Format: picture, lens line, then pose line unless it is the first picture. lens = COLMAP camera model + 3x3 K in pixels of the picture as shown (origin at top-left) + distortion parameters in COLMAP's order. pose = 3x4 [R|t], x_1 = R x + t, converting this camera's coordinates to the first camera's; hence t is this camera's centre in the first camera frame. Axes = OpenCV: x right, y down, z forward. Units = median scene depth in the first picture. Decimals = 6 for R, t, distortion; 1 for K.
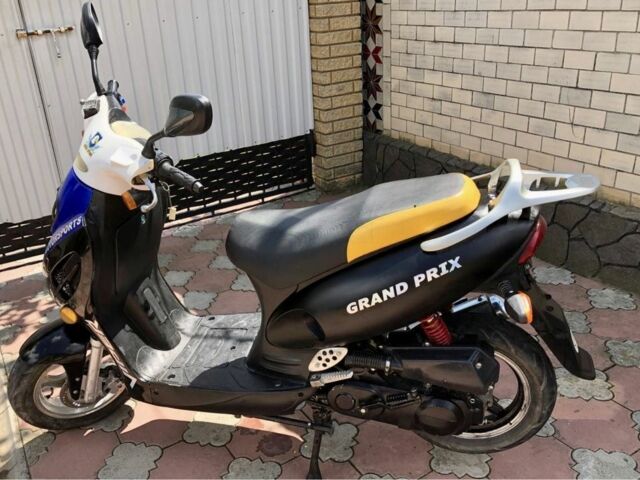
lens RADIAL K [[574.4, 0, 320.0], [0, 574.4, 240.0], [0, 0, 1]] dist [0.002016, 0.005641]
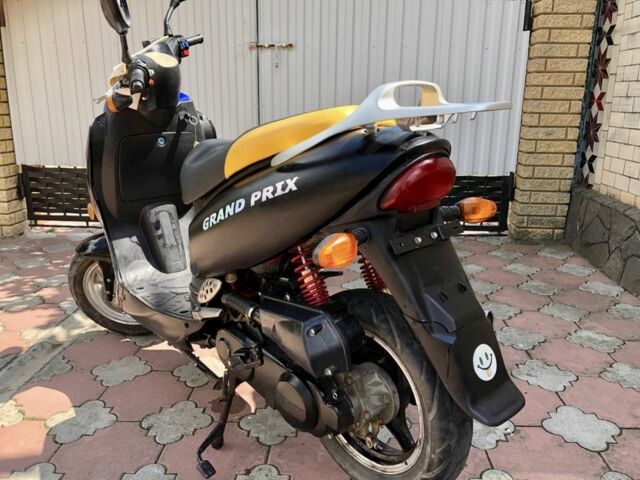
lens RADIAL K [[524.1, 0, 365.9], [0, 524.1, 239.6], [0, 0, 1]] dist [0.013338, 0.012673]
pose [[0.837603, 0.194411, -0.510514, 0.264784], [-0.270622, 0.959469, -0.078632, 0.053762], [0.474536, 0.204019, 0.856266, 0.163476]]
